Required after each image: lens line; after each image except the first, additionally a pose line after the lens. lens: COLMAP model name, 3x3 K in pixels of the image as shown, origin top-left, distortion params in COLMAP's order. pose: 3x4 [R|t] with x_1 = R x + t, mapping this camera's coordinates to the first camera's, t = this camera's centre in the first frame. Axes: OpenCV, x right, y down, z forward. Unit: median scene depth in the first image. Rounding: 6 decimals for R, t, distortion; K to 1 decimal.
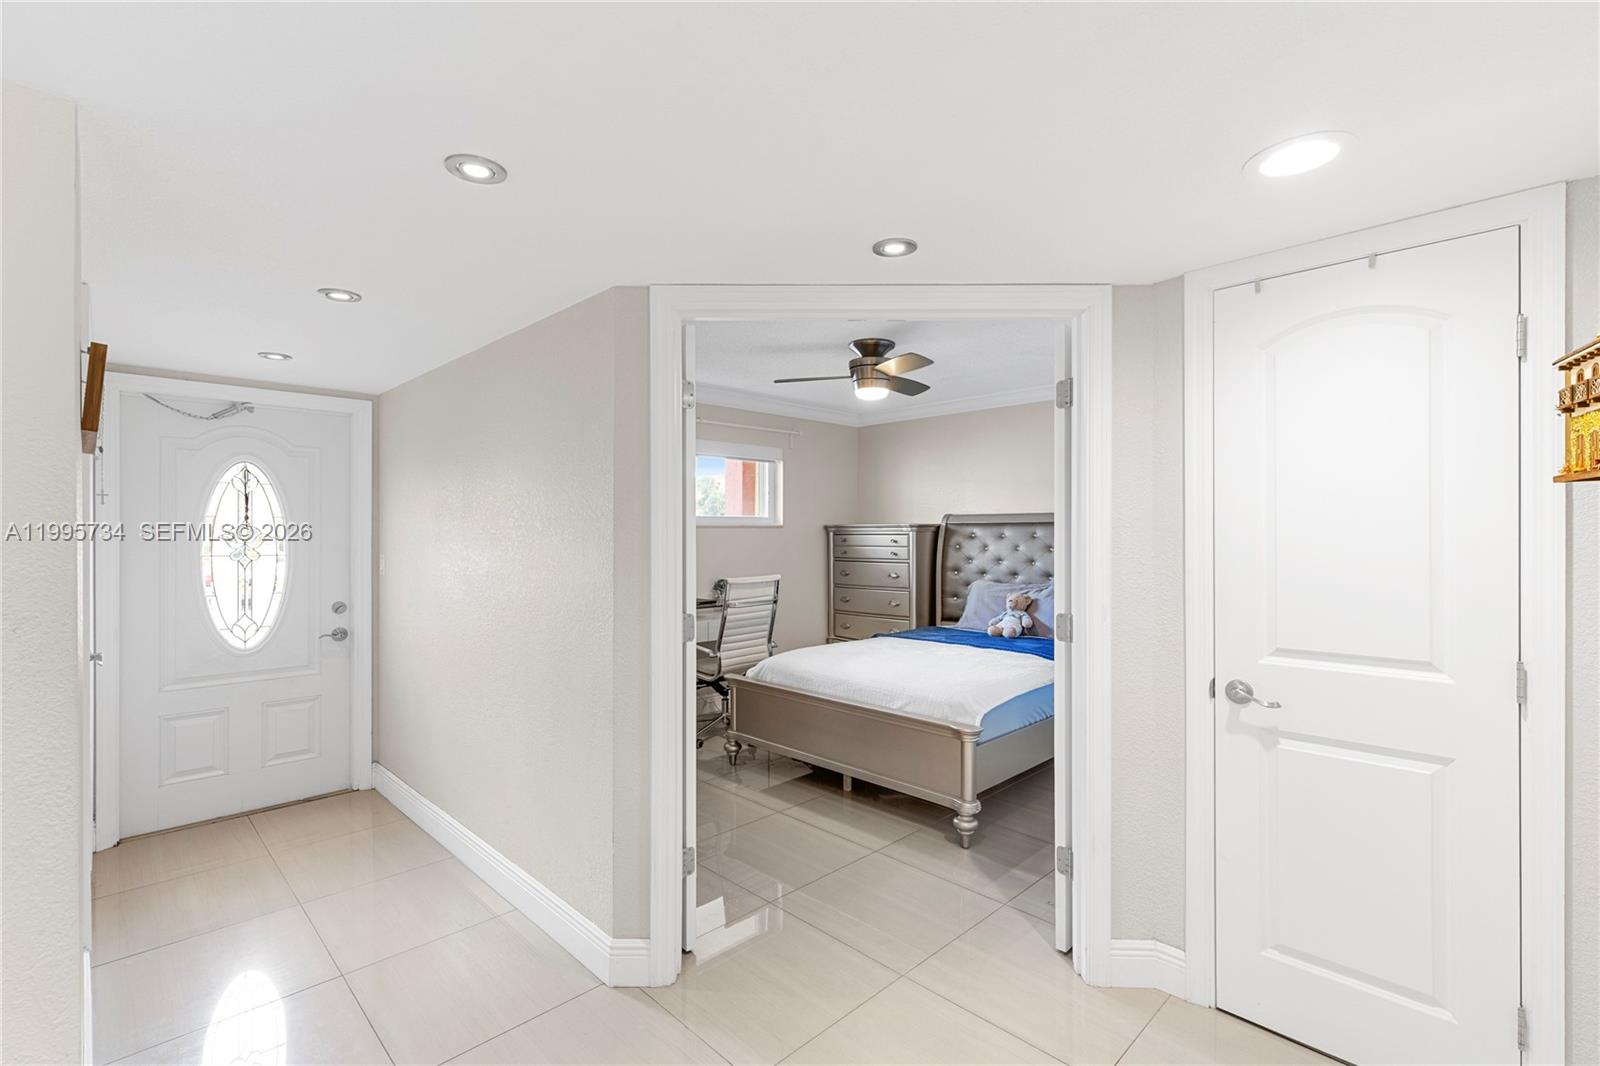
lens RADIAL K [[737.0, 0, 800.0], [0, 737.0, 533.0], [0, 0, 1]] dist [0.002035, 0.000498]
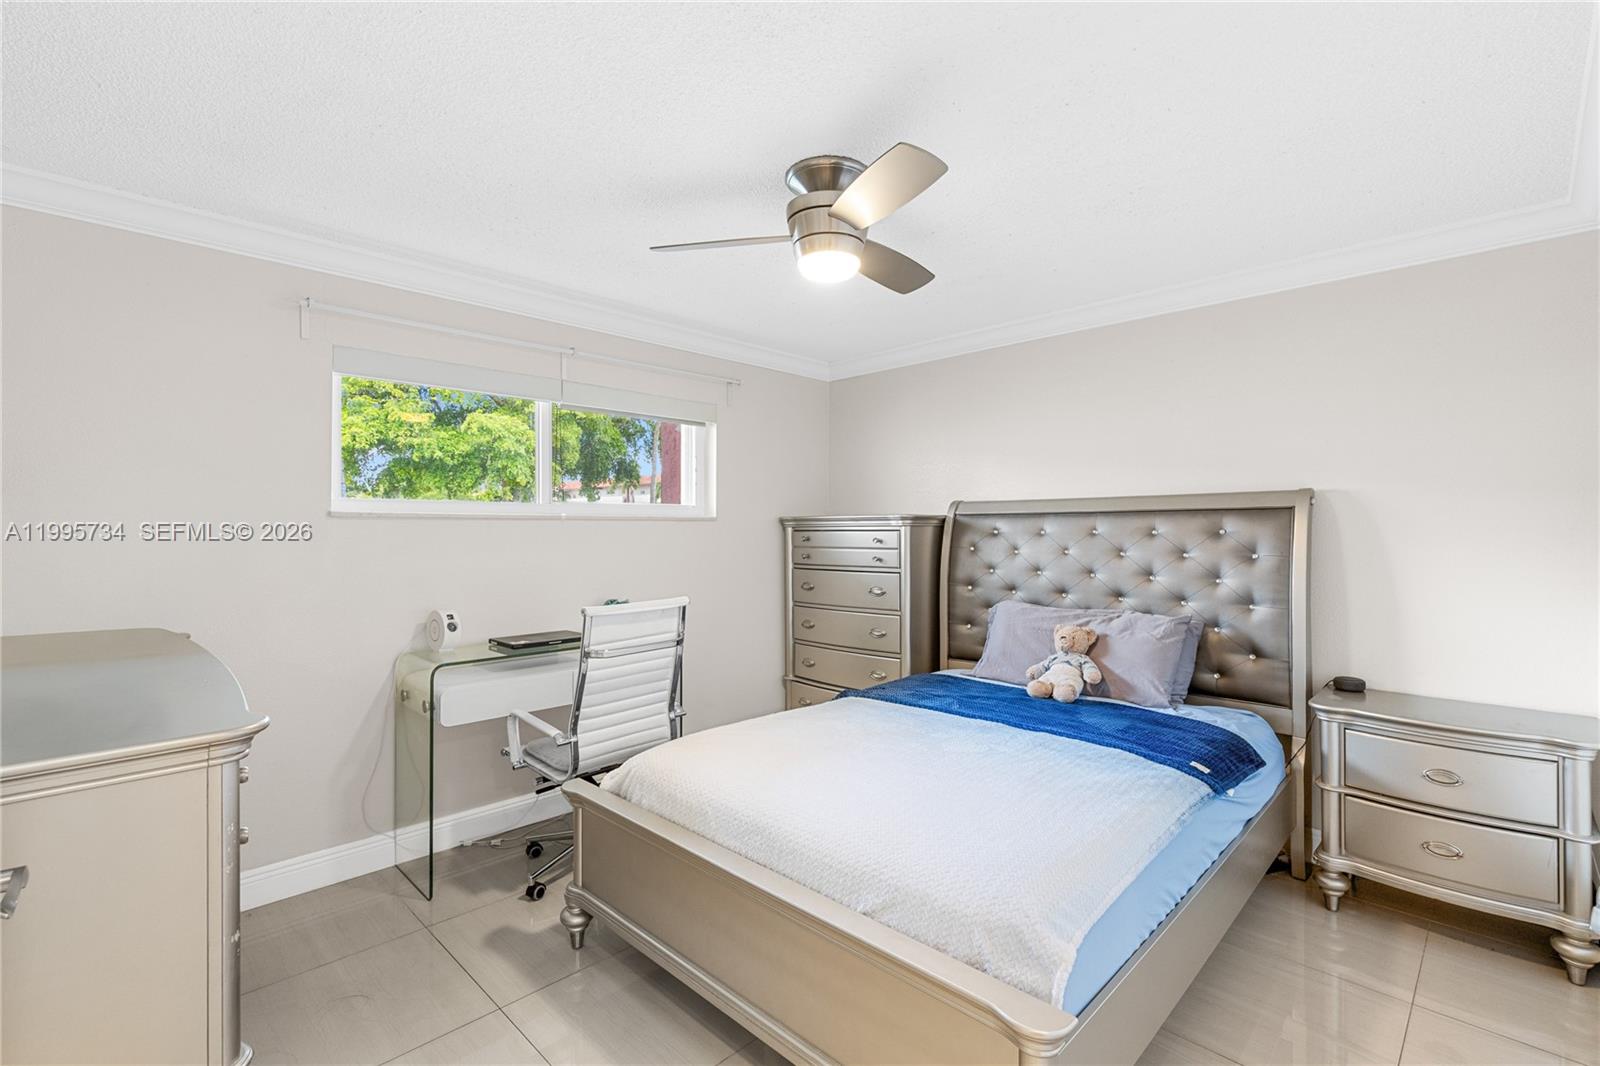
lens RADIAL K [[733.0, 0, 800.0], [0, 733.0, 533.0], [0, 0, 1]] dist [-0.088717, 0.000025]
pose [[0.999956, -0.001511, 0.009227, 0.052766], [0.001462, 0.999985, 0.005309, 0.000631], [-0.009235, -0.005296, 0.999943, 0.350434]]
